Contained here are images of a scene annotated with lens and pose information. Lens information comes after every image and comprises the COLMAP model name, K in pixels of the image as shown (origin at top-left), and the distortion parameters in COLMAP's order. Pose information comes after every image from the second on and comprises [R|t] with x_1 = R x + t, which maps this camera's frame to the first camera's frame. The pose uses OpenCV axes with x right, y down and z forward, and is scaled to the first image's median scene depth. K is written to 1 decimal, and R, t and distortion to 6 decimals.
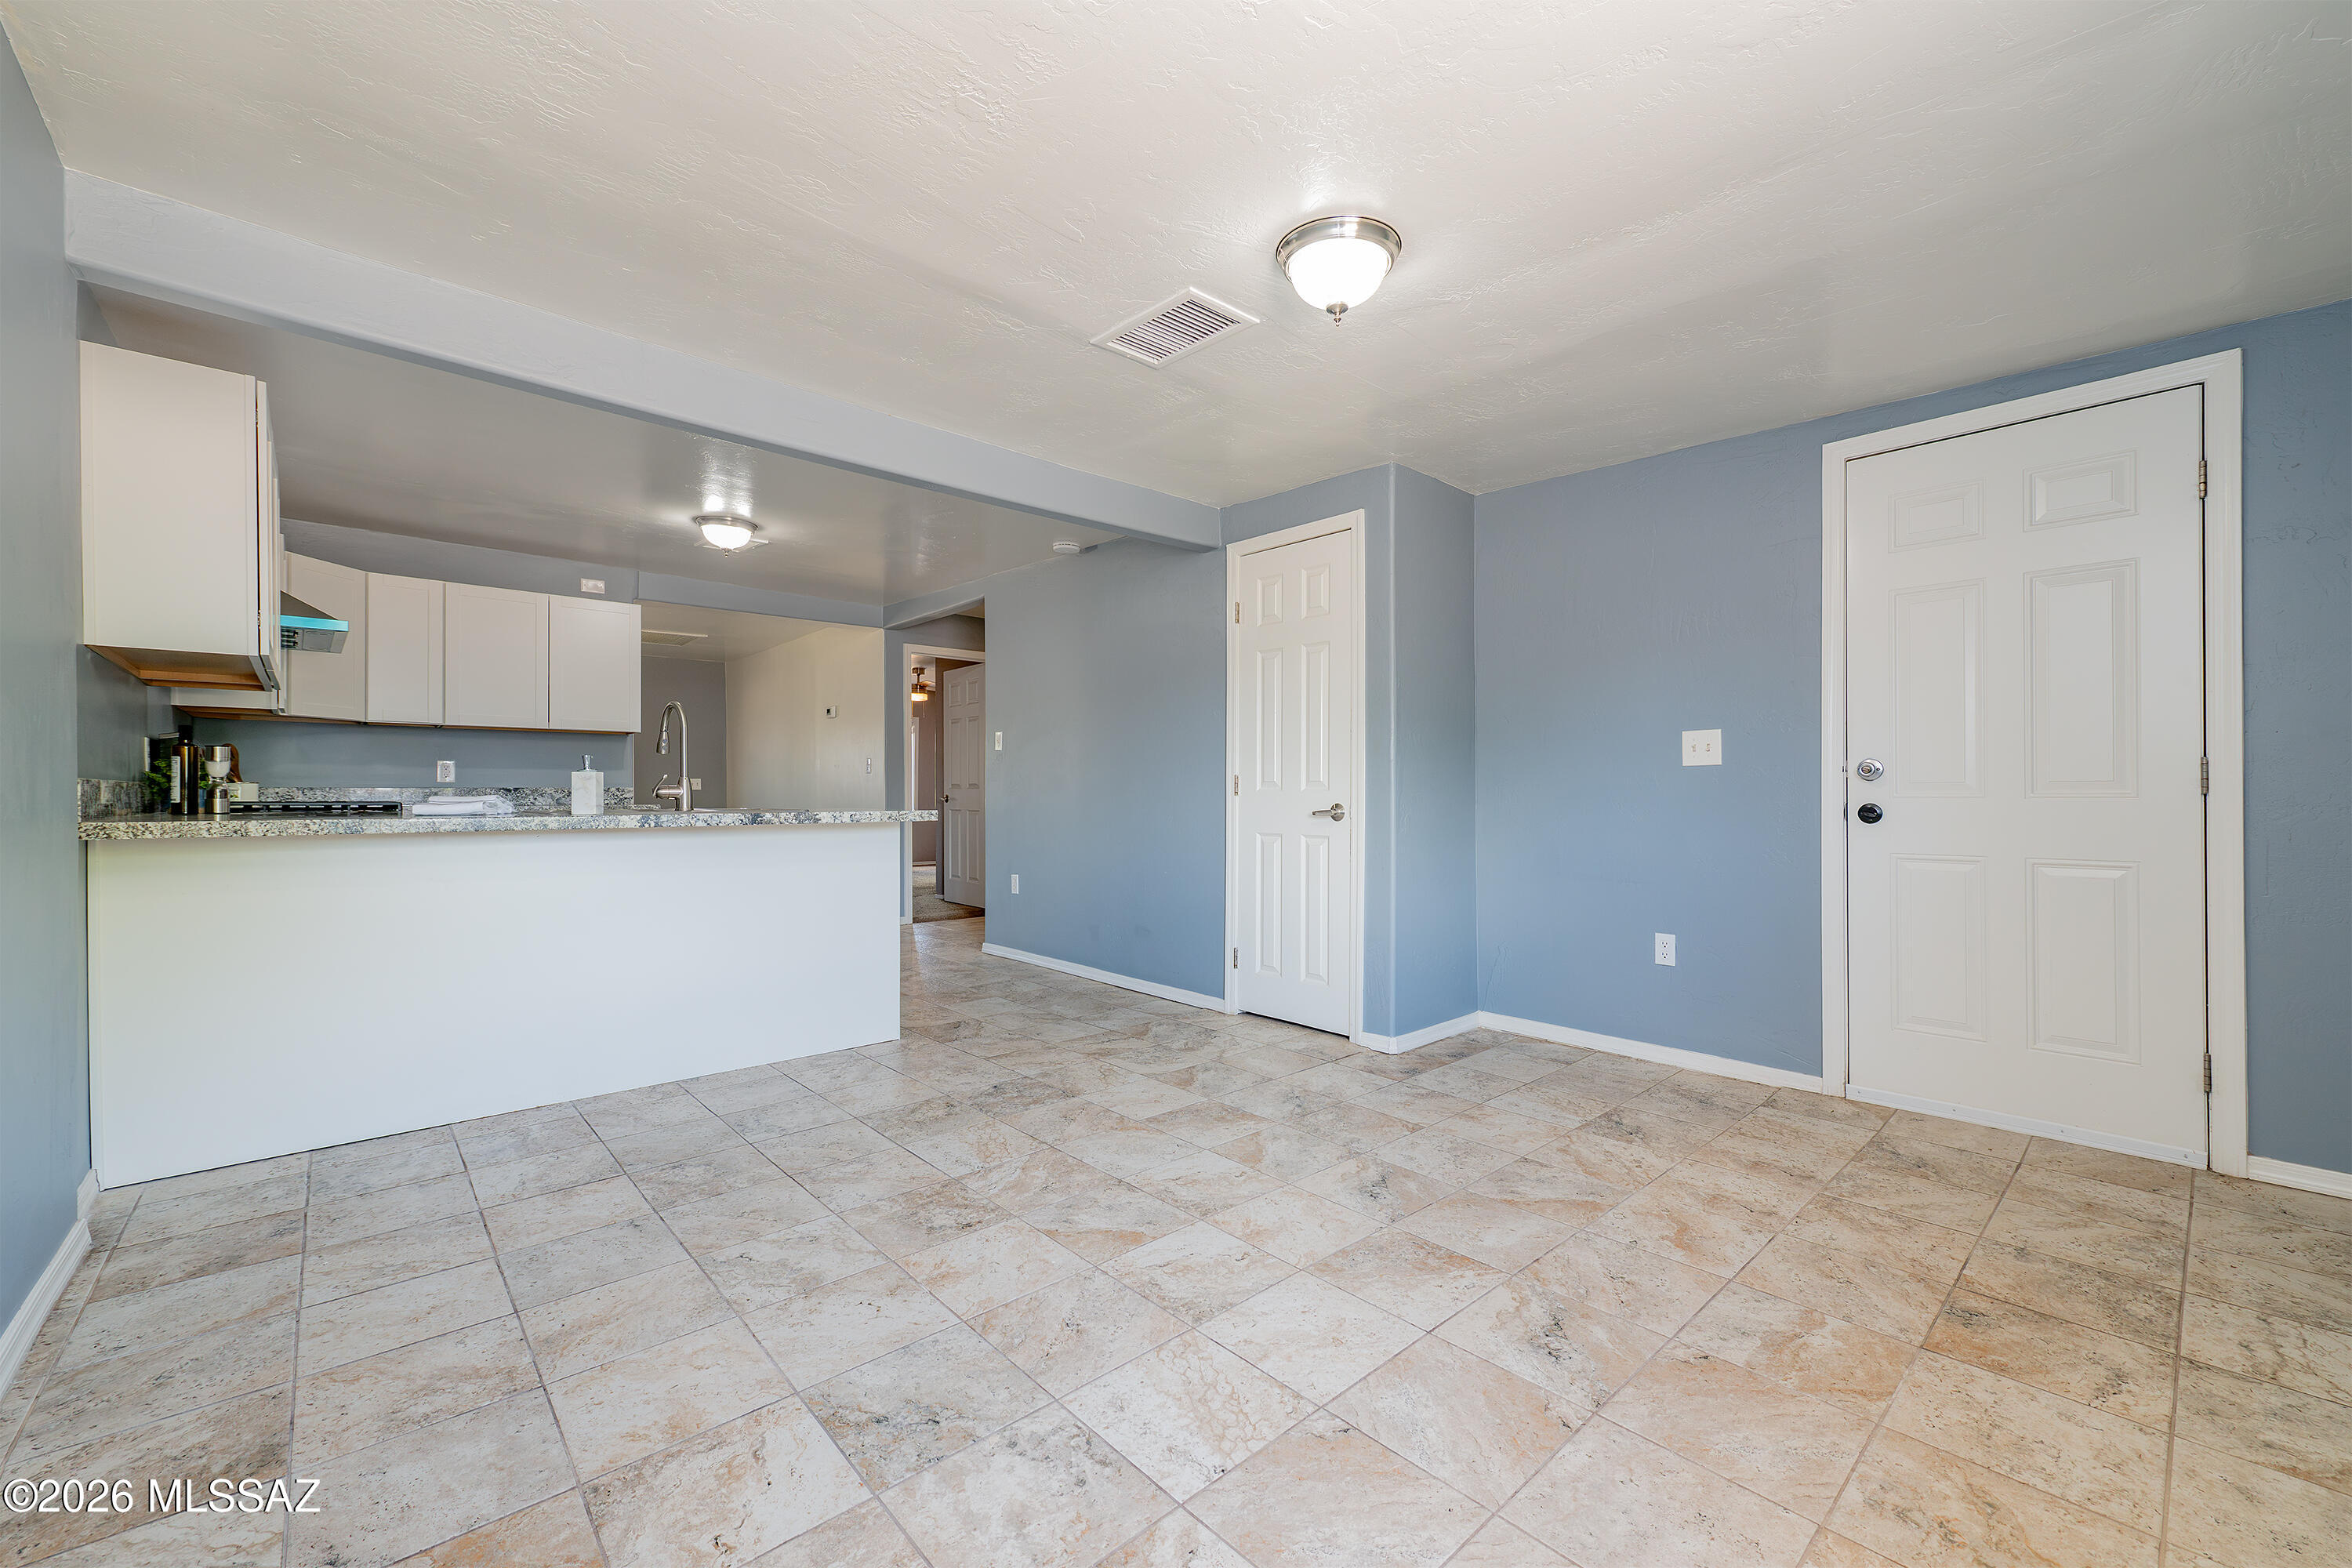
lens RADIAL K [[955.4, 0, 1173.0], [0, 955.4, 790.2], [0, 0, 1]] dist [0.001098, -0.002637]
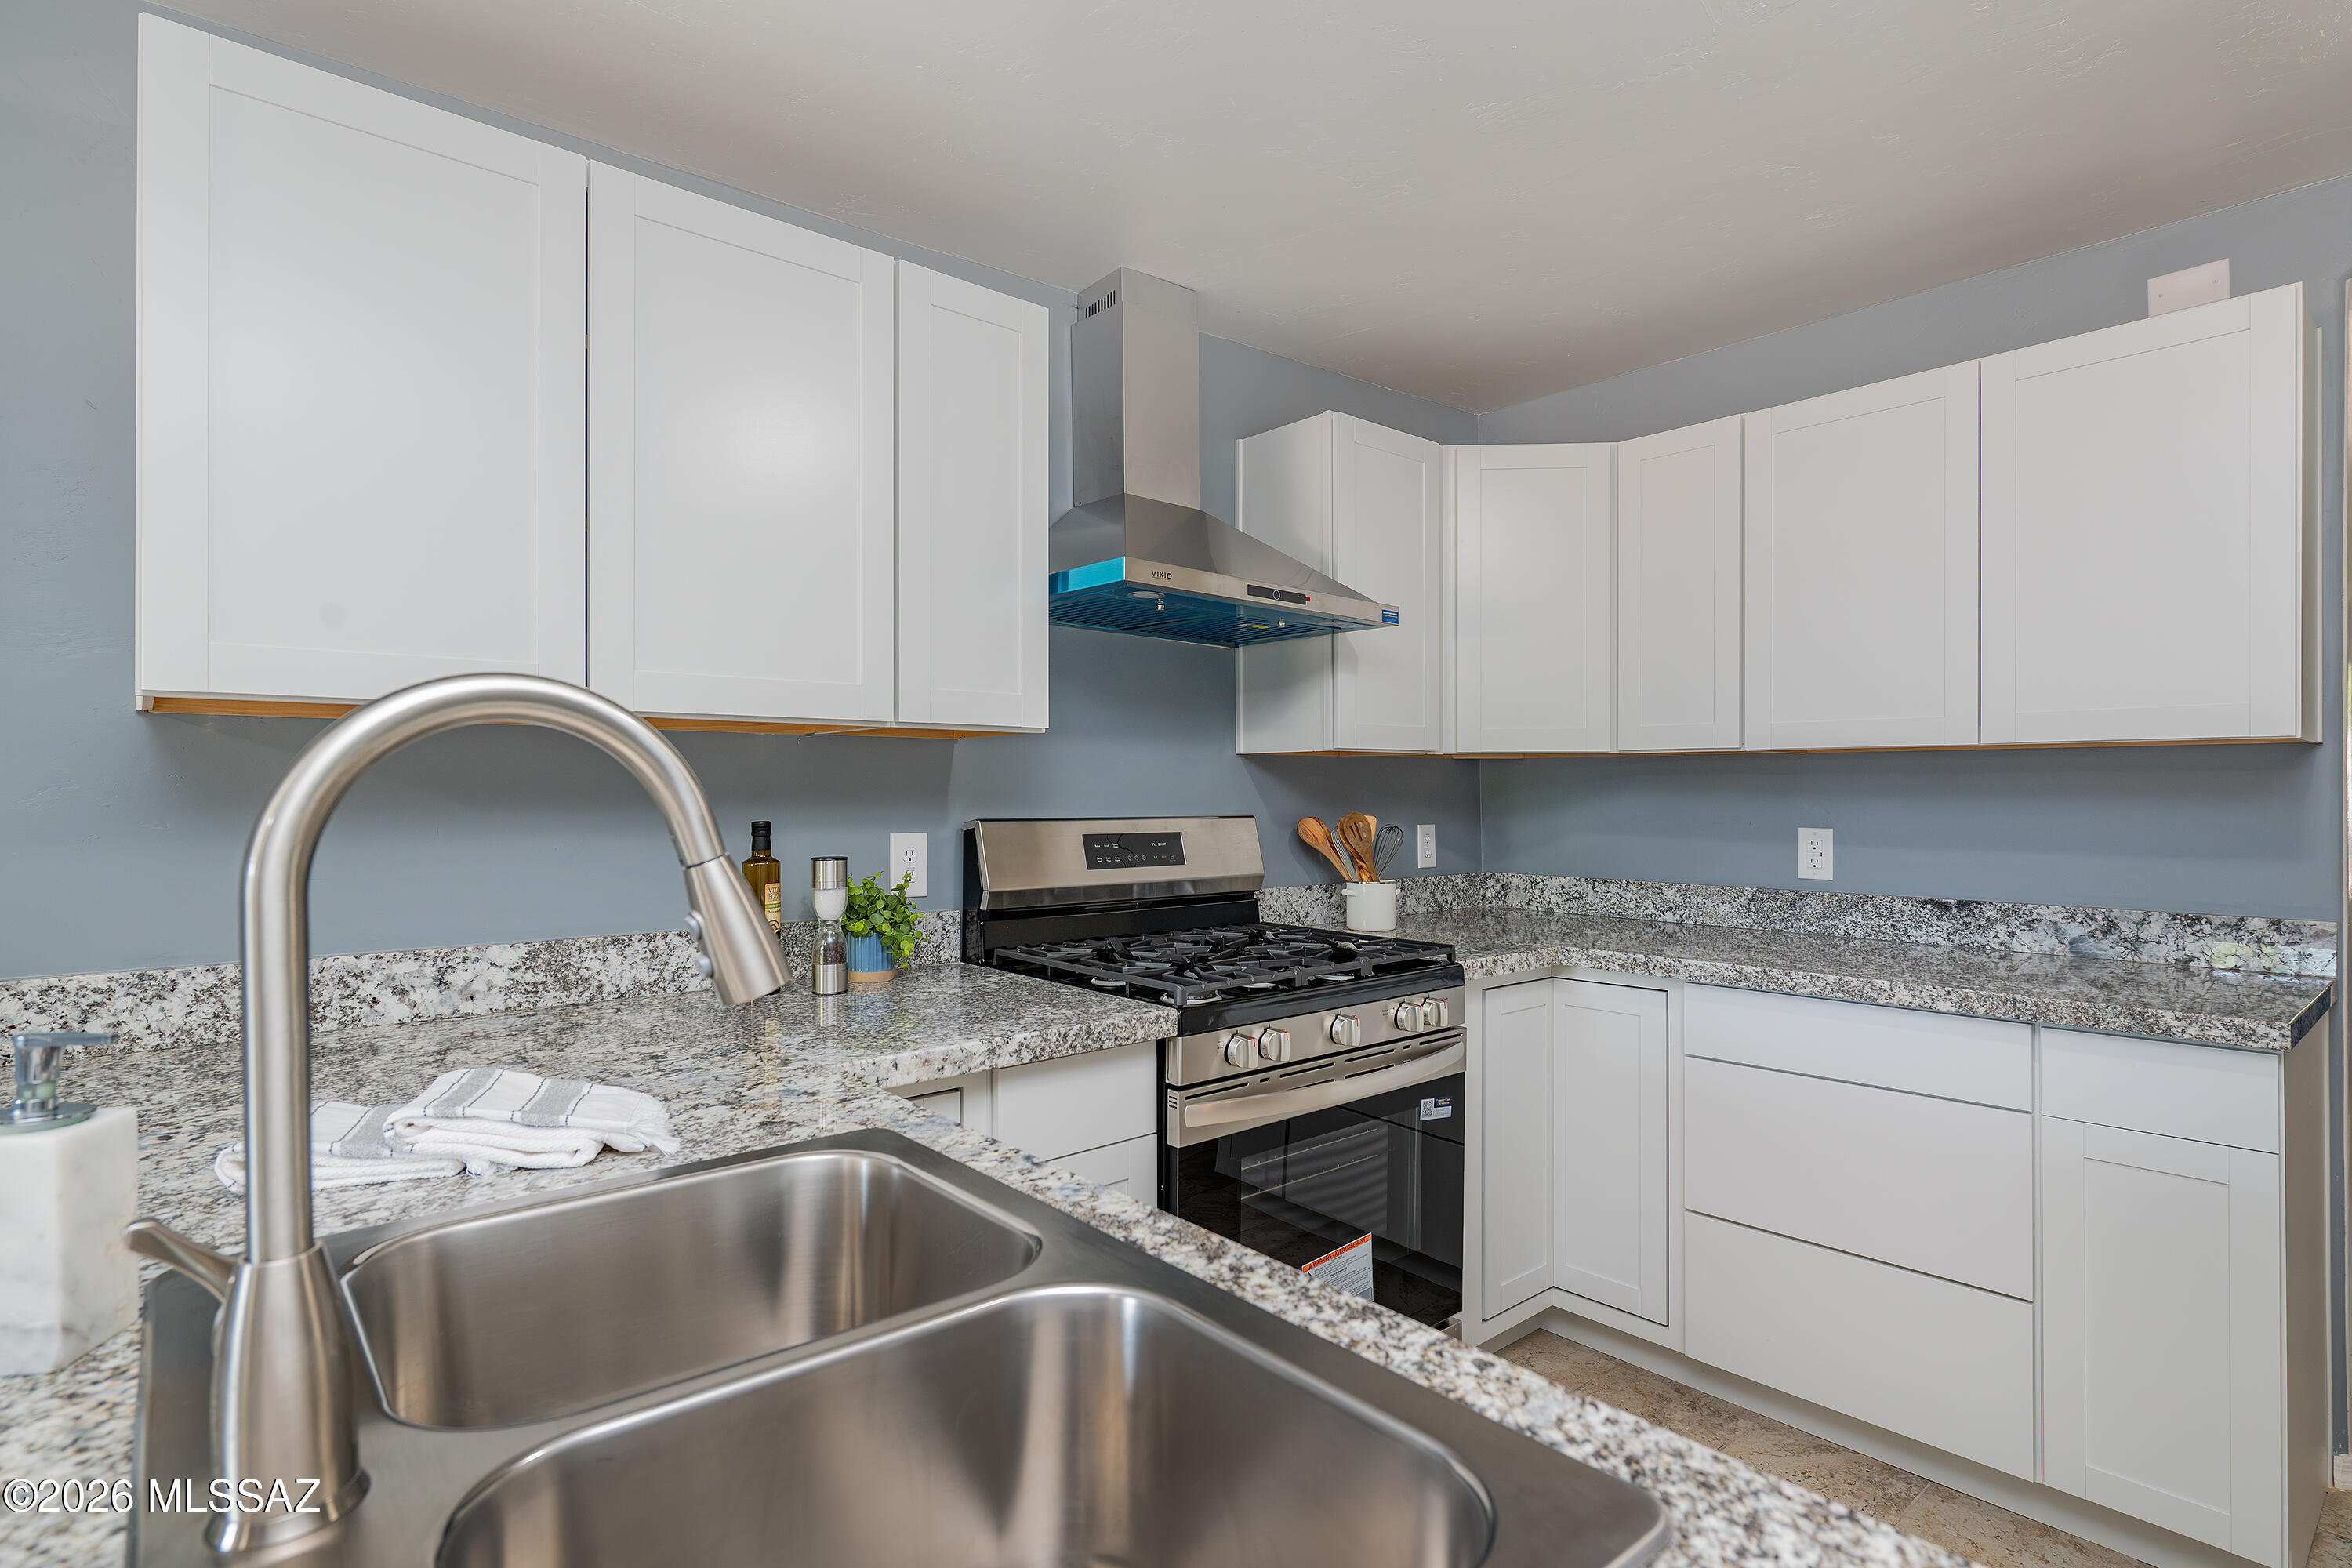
lens RADIAL K [[1193.5, 0, 1198.6], [0, 1193.5, 785.6], [0, 0, 1]] dist [-0.002597, -0.001099]
pose [[-0.007459, -0.005907, -0.999955, -0.220229], [0.001086, 0.999982, -0.005915, -0.047333], [0.999972, -0.001130, -0.007453, 0.725311]]
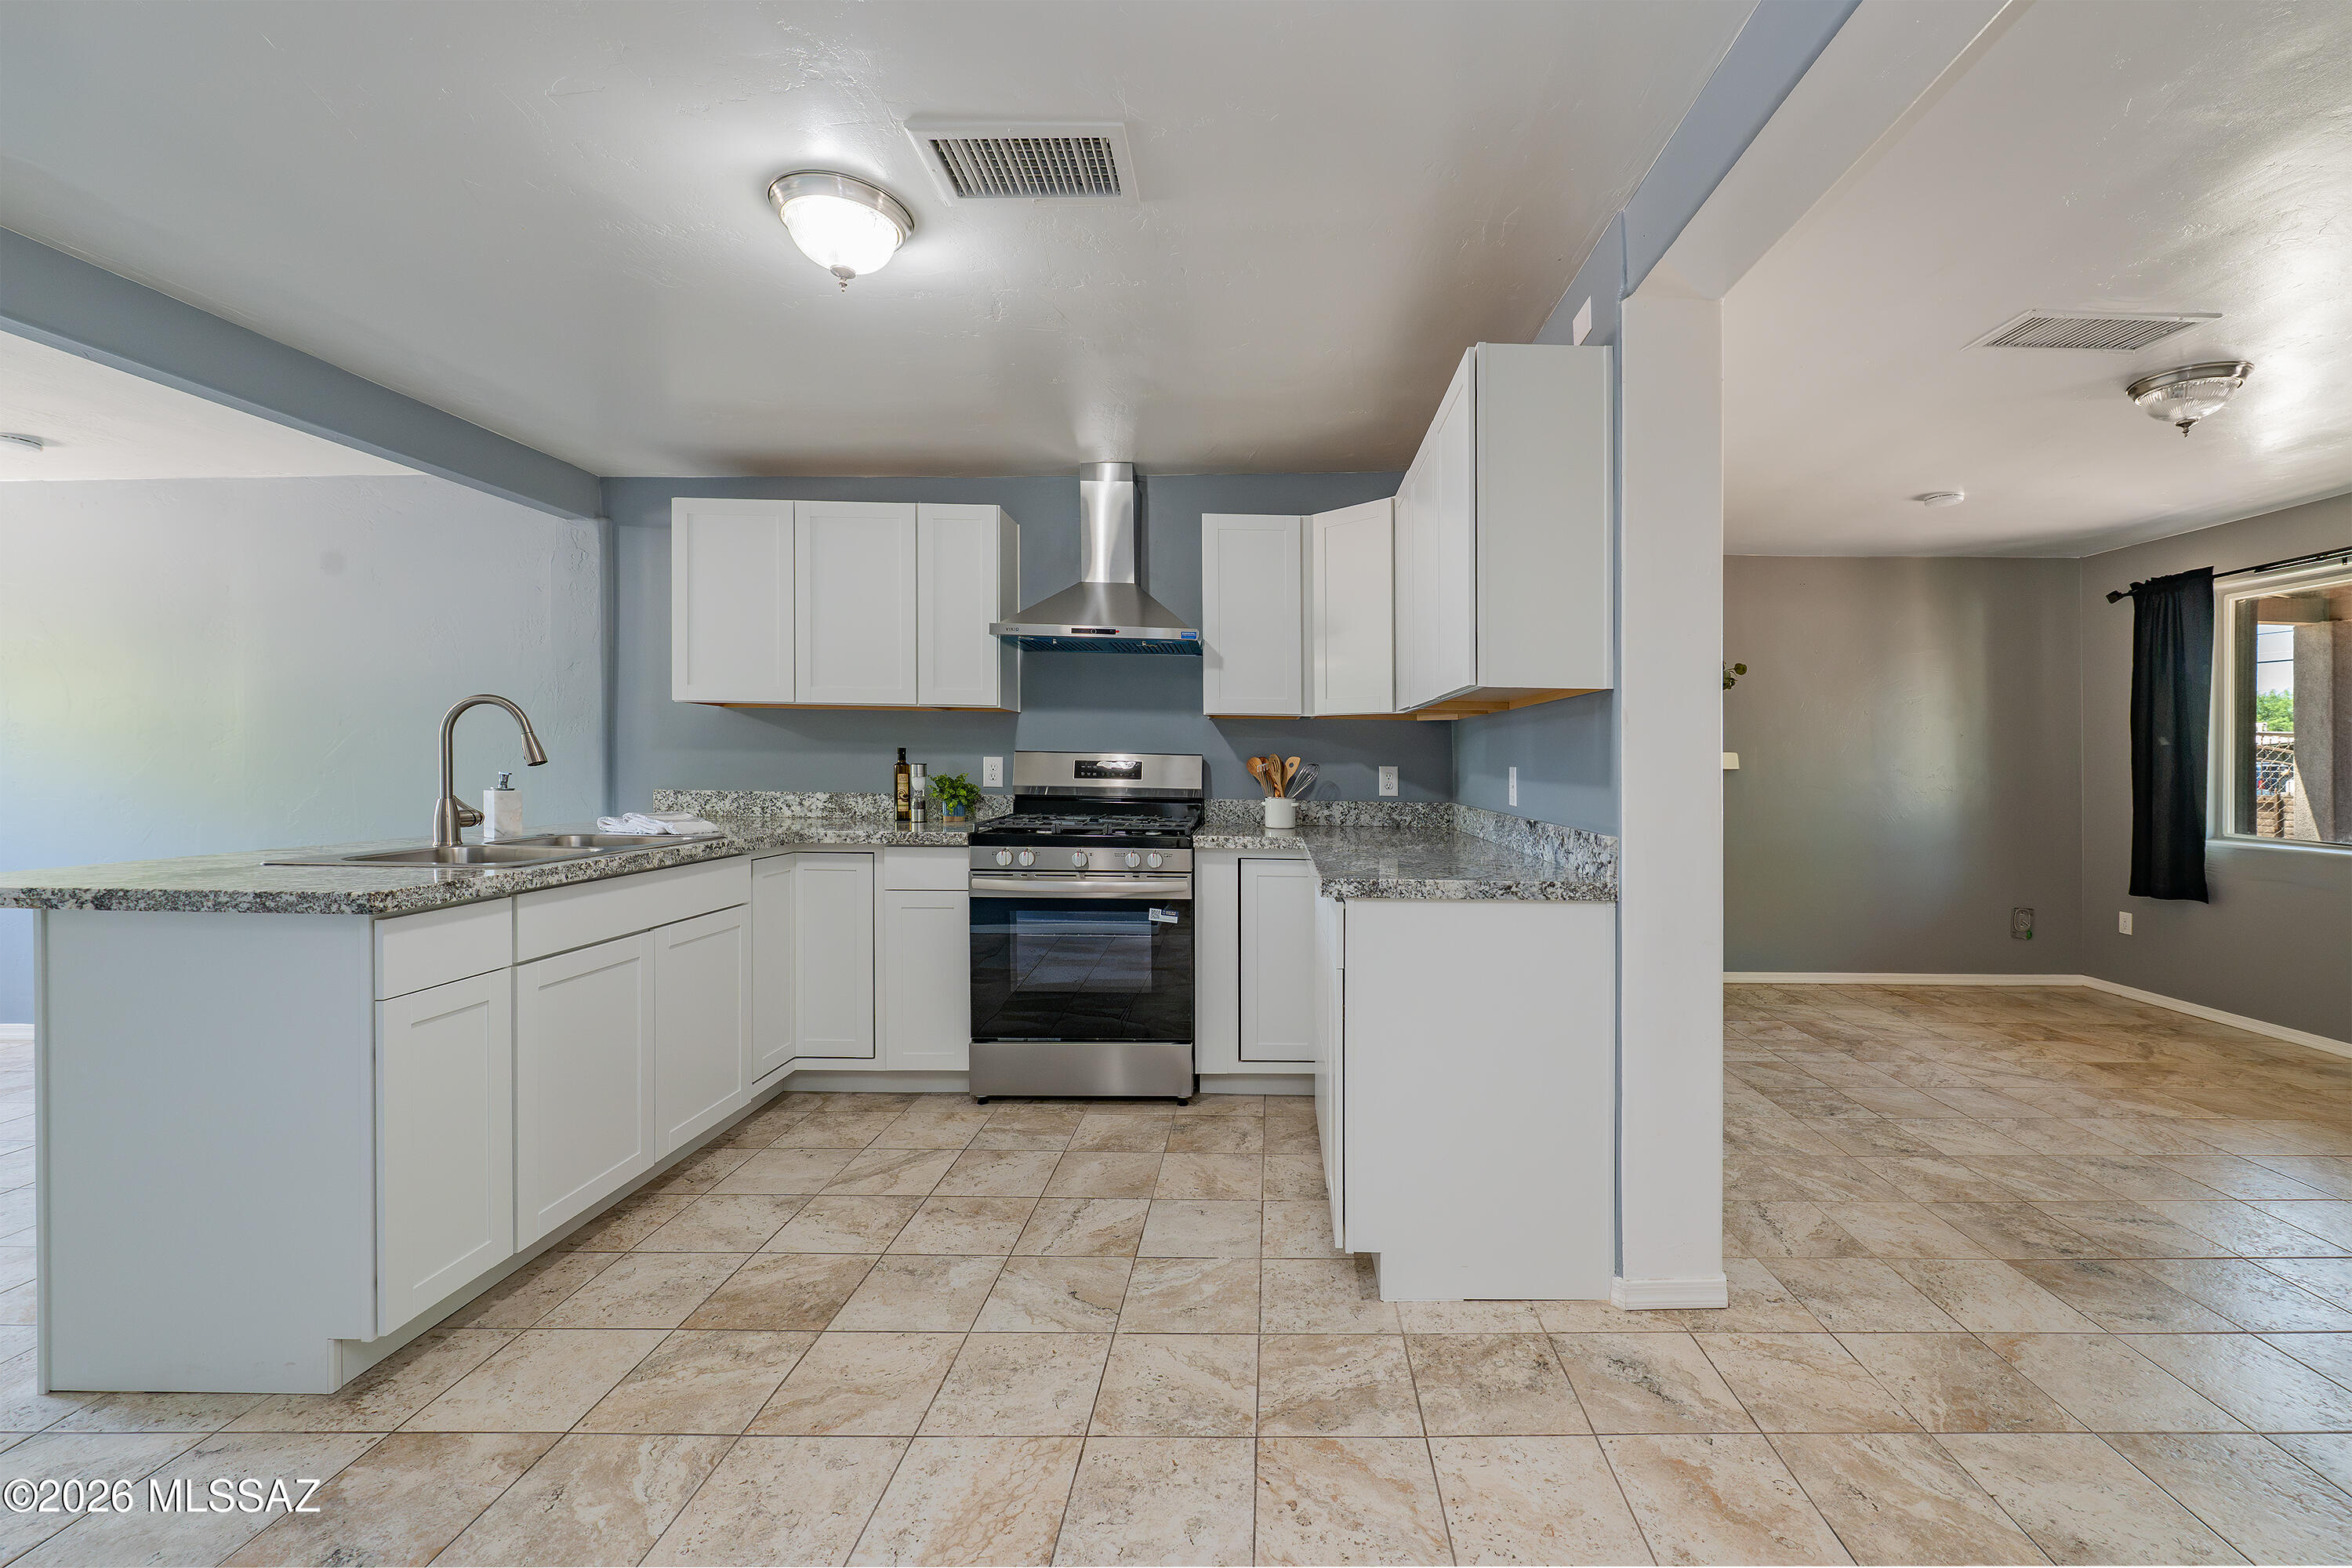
lens RADIAL K [[955.4, 0, 1268.2], [0, 955.4, 753.0], [0, 0, 1]] dist [0.001098, -0.002637]
pose [[-0.647772, -0.015408, -0.761679, -0.228766], [-0.016624, 0.999843, -0.006088, -0.034554], [0.761653, 0.008718, -0.647927, 1.261220]]
